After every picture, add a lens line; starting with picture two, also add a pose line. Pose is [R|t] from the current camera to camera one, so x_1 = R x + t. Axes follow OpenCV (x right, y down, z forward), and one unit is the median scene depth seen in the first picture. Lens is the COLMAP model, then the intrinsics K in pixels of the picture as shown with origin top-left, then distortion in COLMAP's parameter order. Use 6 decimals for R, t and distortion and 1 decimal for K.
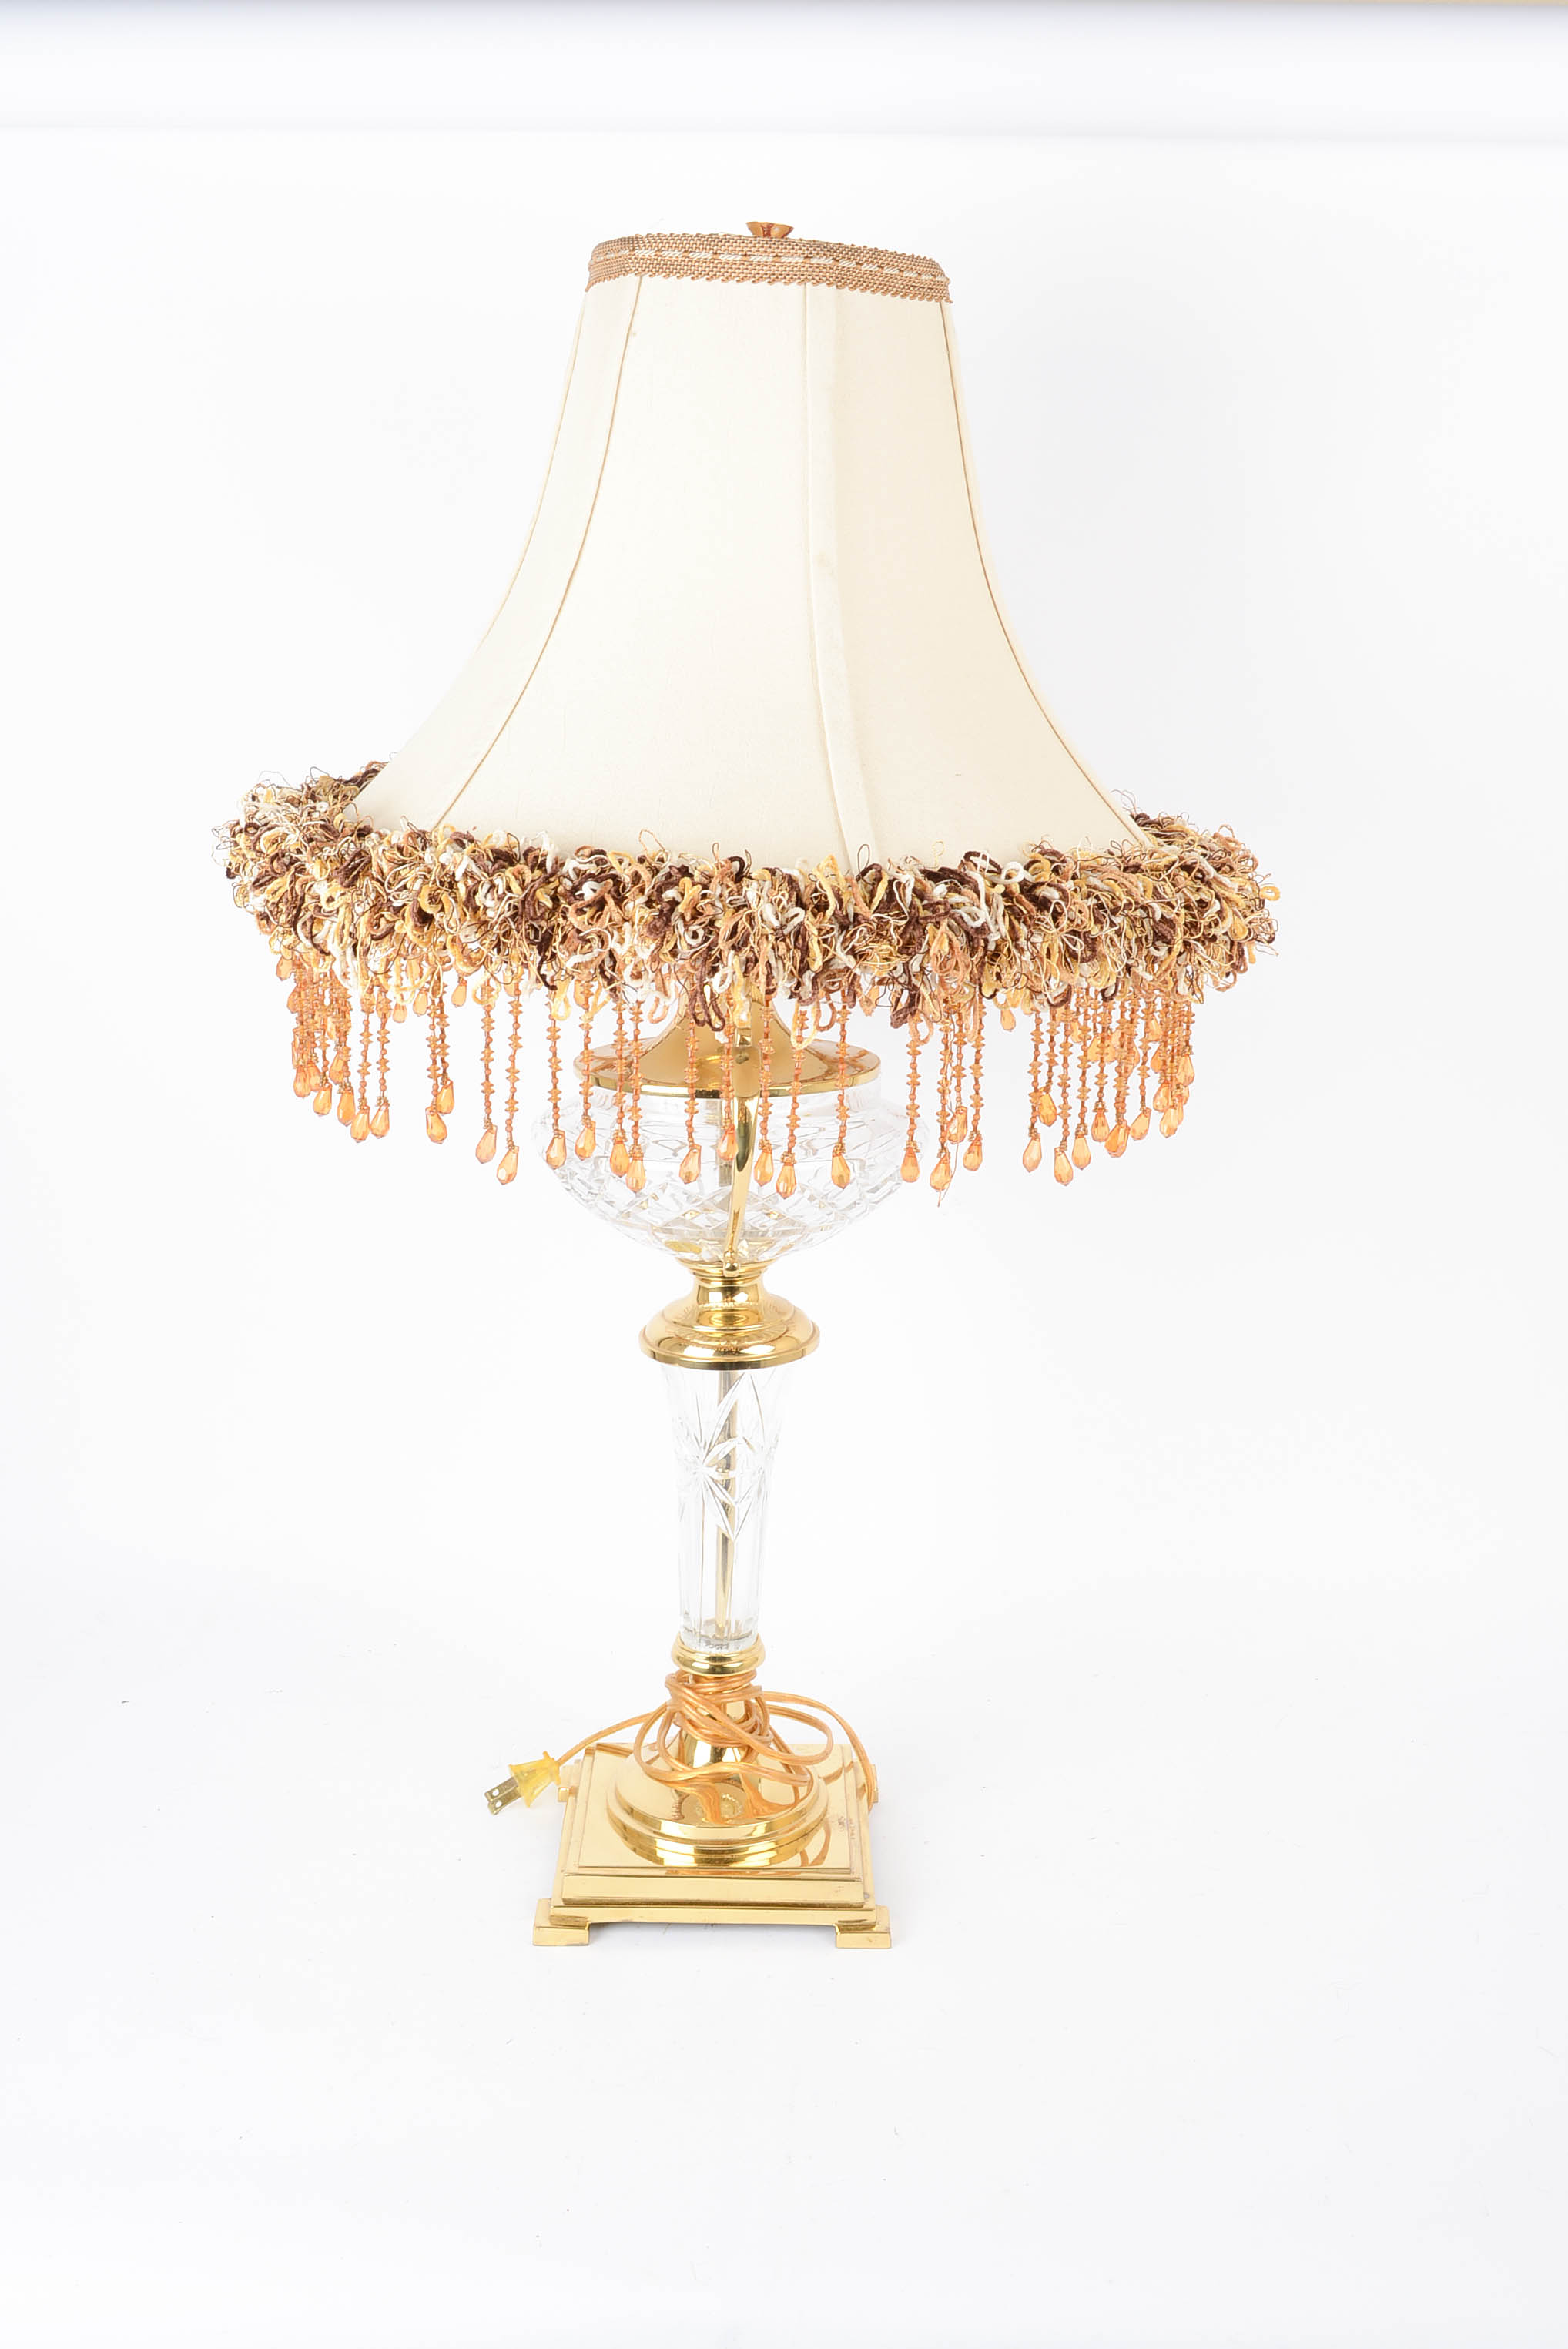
lens RADIAL K [[2534.1, 0, 785.8], [0, 2534.1, 1091.6], [0, 0, 1]] dist [-0.017088, -0.010078]
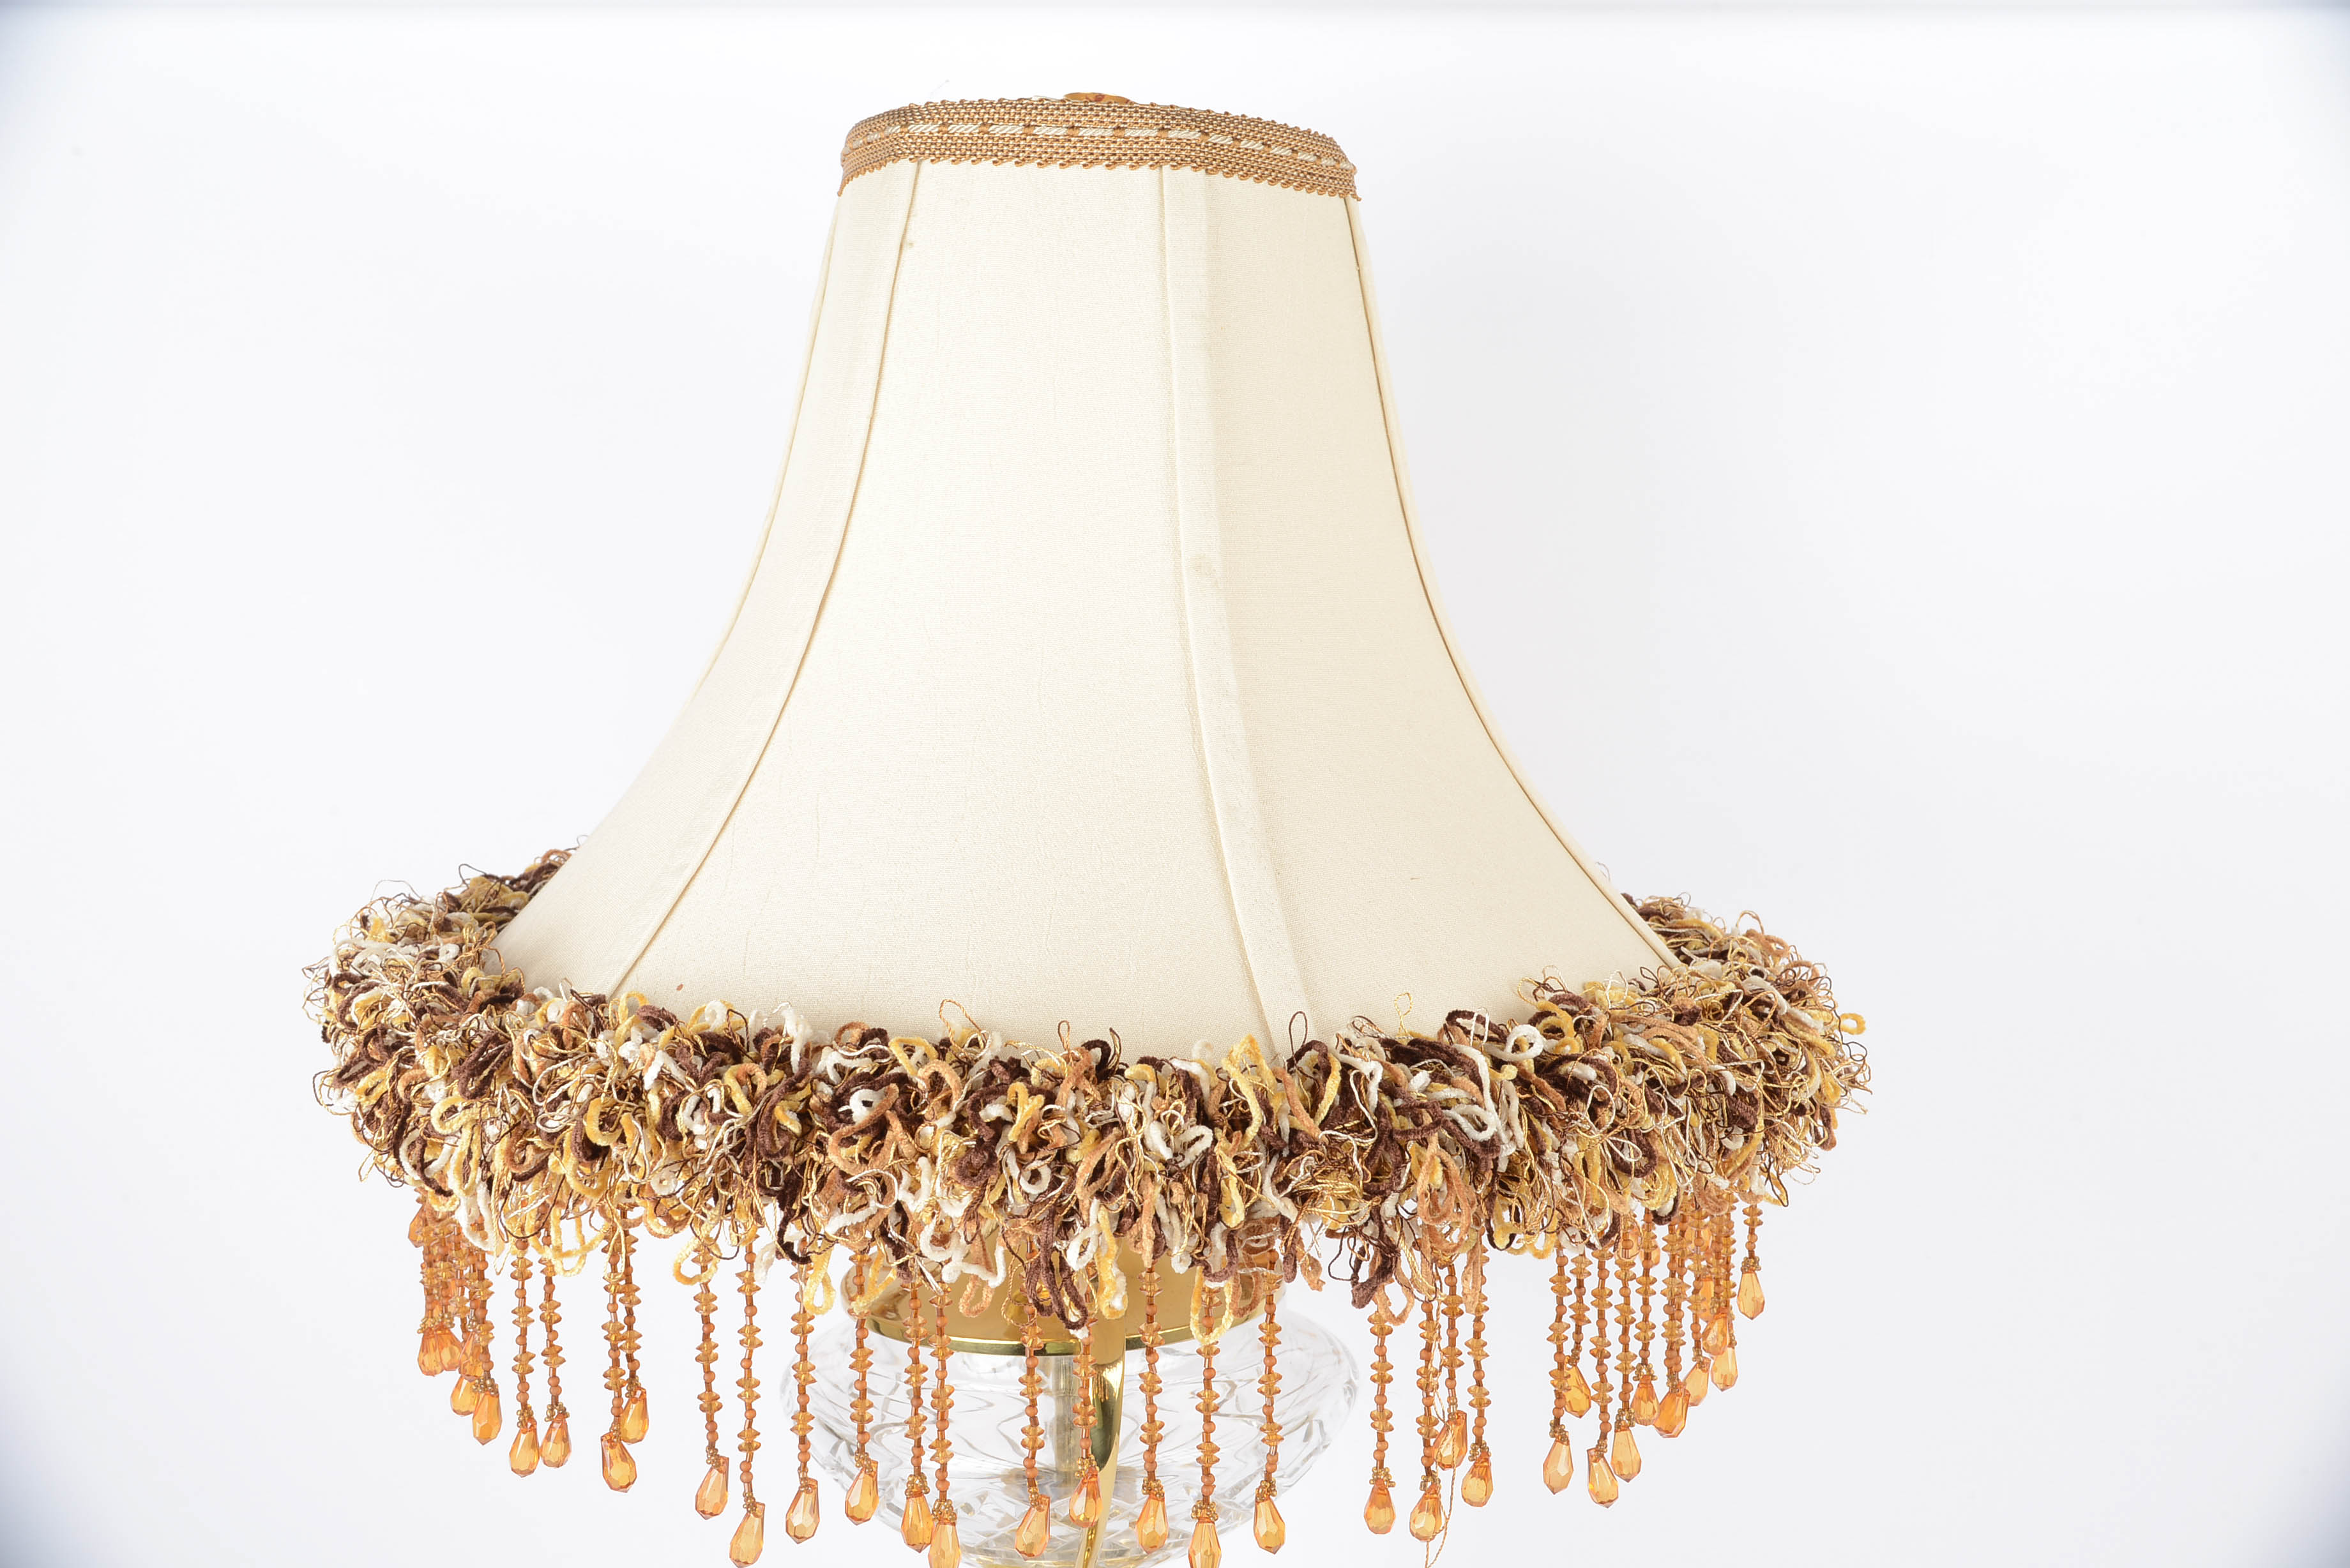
lens RADIAL K [[2409.9, 0, 1175.0], [0, 2409.9, 784.0], [0, 0, 1]] dist [0.010586, 0.006834]
pose [[0.998160, -0.027068, 0.054258, -0.030063], [0.032665, 0.993927, -0.105081, -0.090366], [-0.051084, 0.106660, 0.992982, 0.393236]]
